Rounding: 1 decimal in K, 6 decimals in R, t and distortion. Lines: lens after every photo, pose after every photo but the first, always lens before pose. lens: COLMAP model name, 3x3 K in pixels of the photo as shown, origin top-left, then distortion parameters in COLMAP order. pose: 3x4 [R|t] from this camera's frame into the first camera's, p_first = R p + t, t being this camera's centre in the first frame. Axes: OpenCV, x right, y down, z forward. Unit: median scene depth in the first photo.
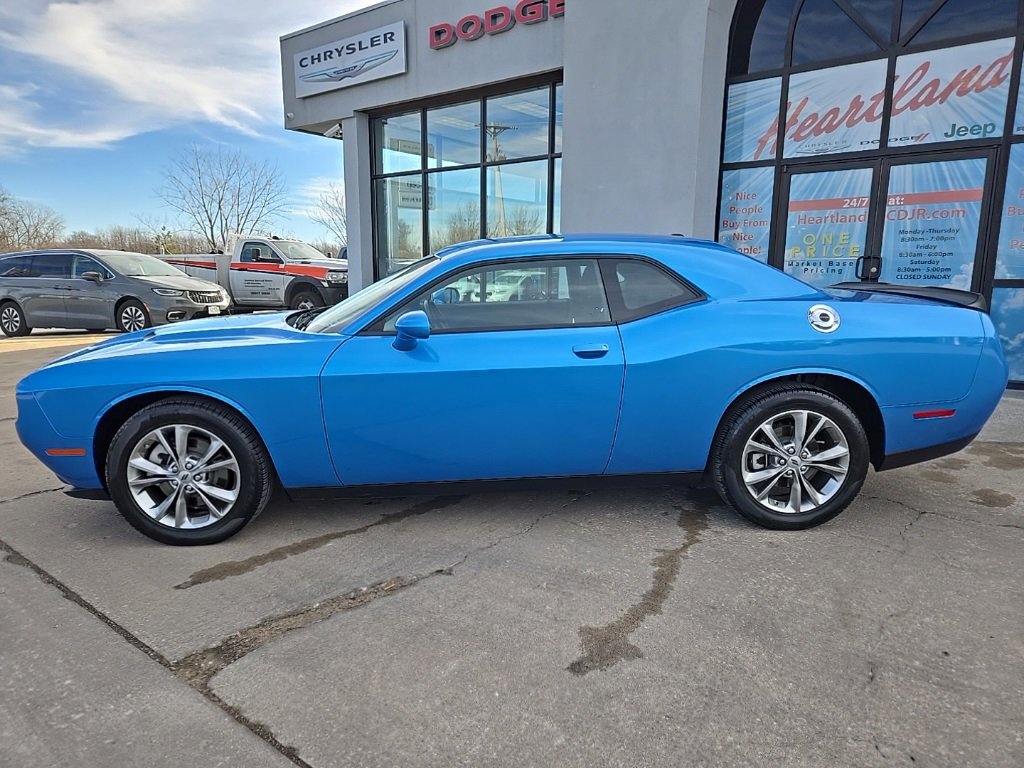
lens RADIAL K [[678.1, 0, 516.2], [0, 678.1, 383.9], [0, 0, 1]] dist [0.064060, -0.044886]
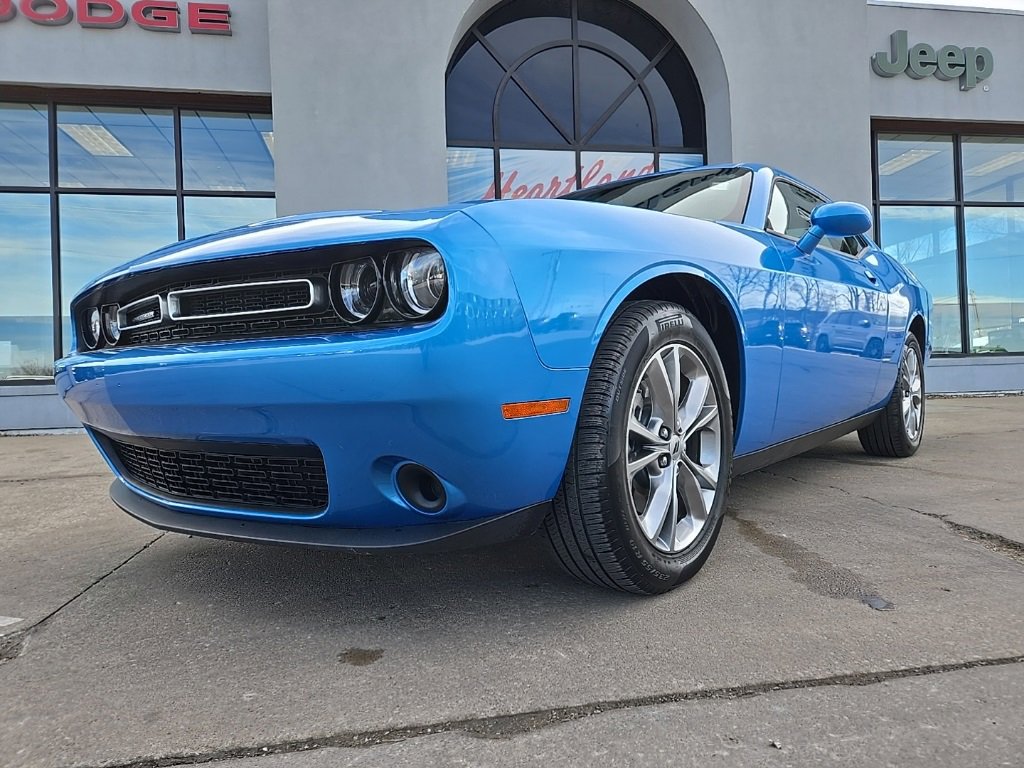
lens RADIAL K [[678.1, 0, 513.8], [0, 678.1, 385.7], [0, 0, 1]] dist [0.064060, -0.044886]
pose [[0.664230, -0.023037, 0.747173, -0.459834], [0.160734, 0.980547, -0.112659, 0.062290], [-0.730043, 0.194928, 0.655012, 0.358269]]
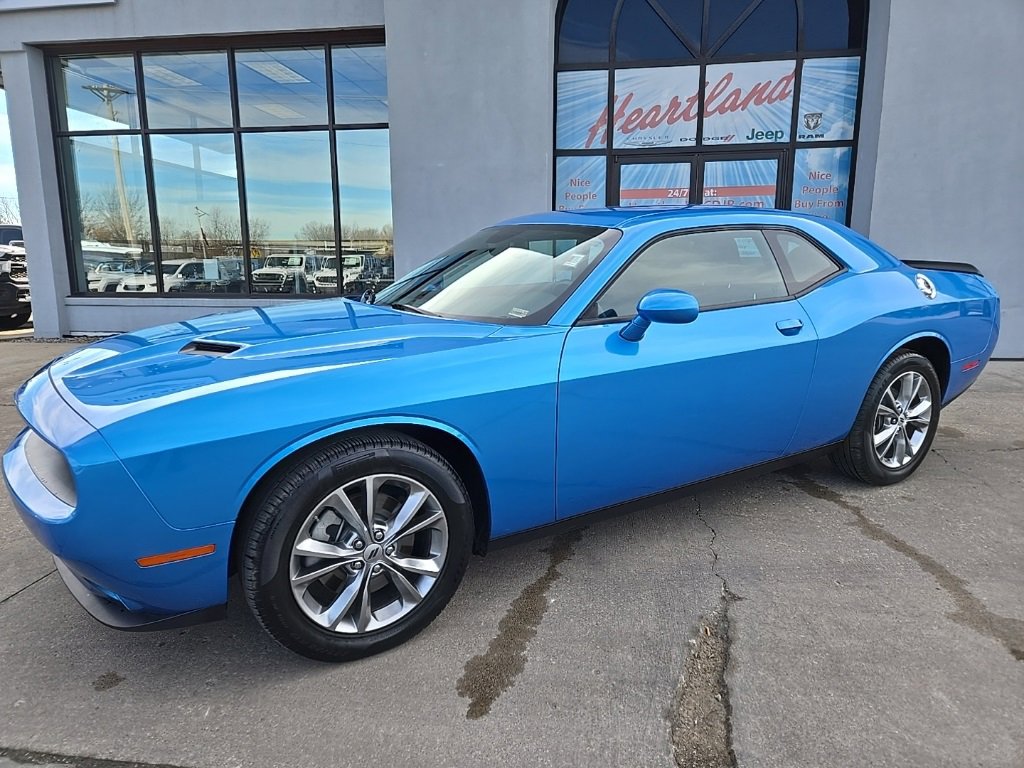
lens RADIAL K [[678.1, 0, 513.6], [0, 678.1, 380.0], [0, 0, 1]] dist [0.064060, -0.044886]
pose [[0.868833, -0.093431, 0.486210, -0.323442], [0.090261, 0.995466, 0.029999, -0.018285], [-0.486809, 0.017822, 0.873327, 0.172254]]
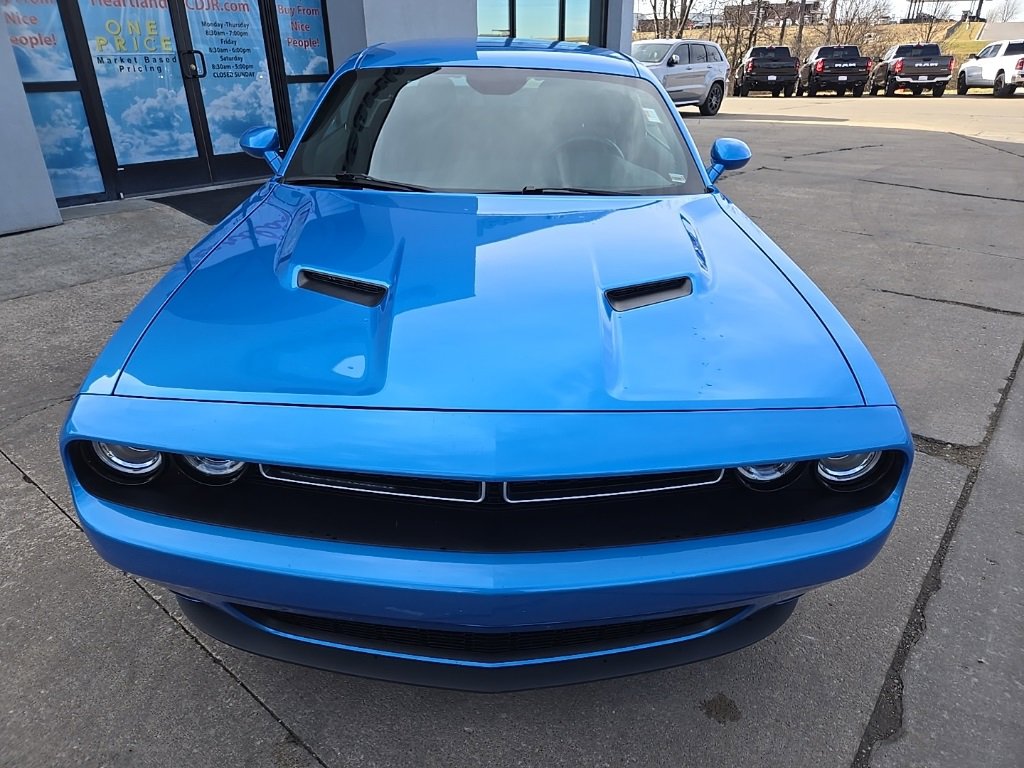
lens RADIAL K [[678.1, 0, 512.4], [0, 678.1, 380.0], [0, 0, 1]] dist [0.064060, -0.044886]
pose [[0.019294, -0.438724, 0.898415, -0.522879], [0.166539, 0.887439, 0.429787, -0.125211], [-0.985846, 0.141328, 0.090187, 0.572457]]
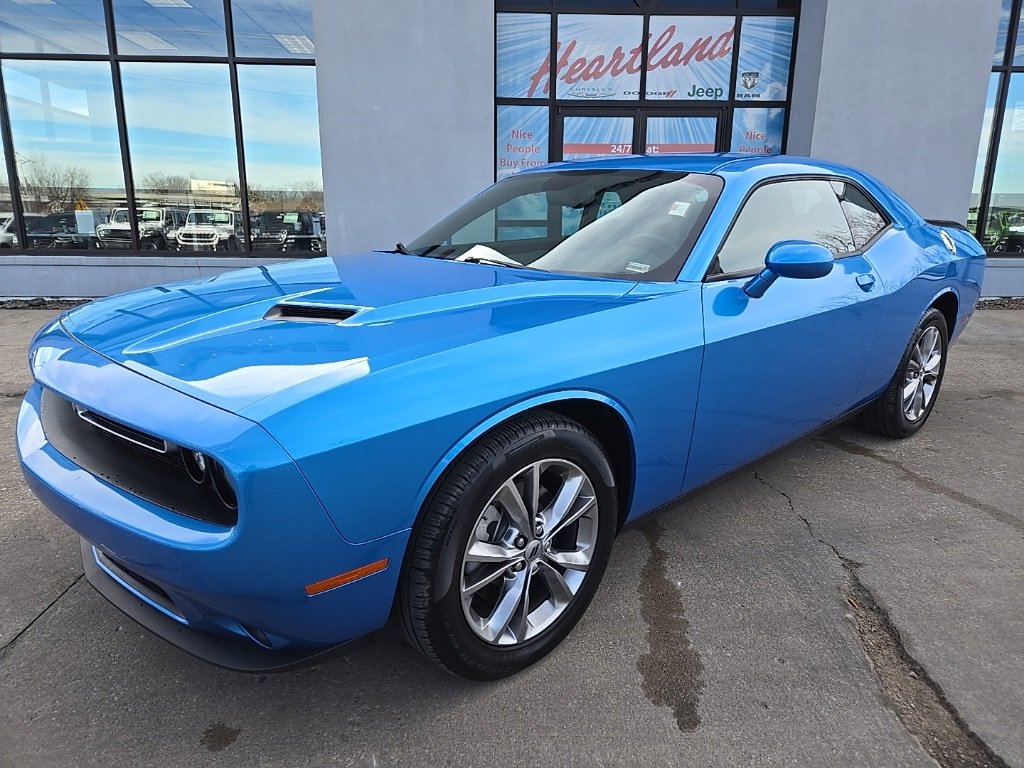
lens RADIAL K [[678.1, 0, 512.9], [0, 678.1, 379.1], [0, 0, 1]] dist [0.064060, -0.044886]
pose [[0.760458, -0.145941, 0.632776, -0.401035], [0.104476, 0.989222, 0.102593, -0.030566], [-0.640928, -0.011907, 0.767508, 0.281438]]
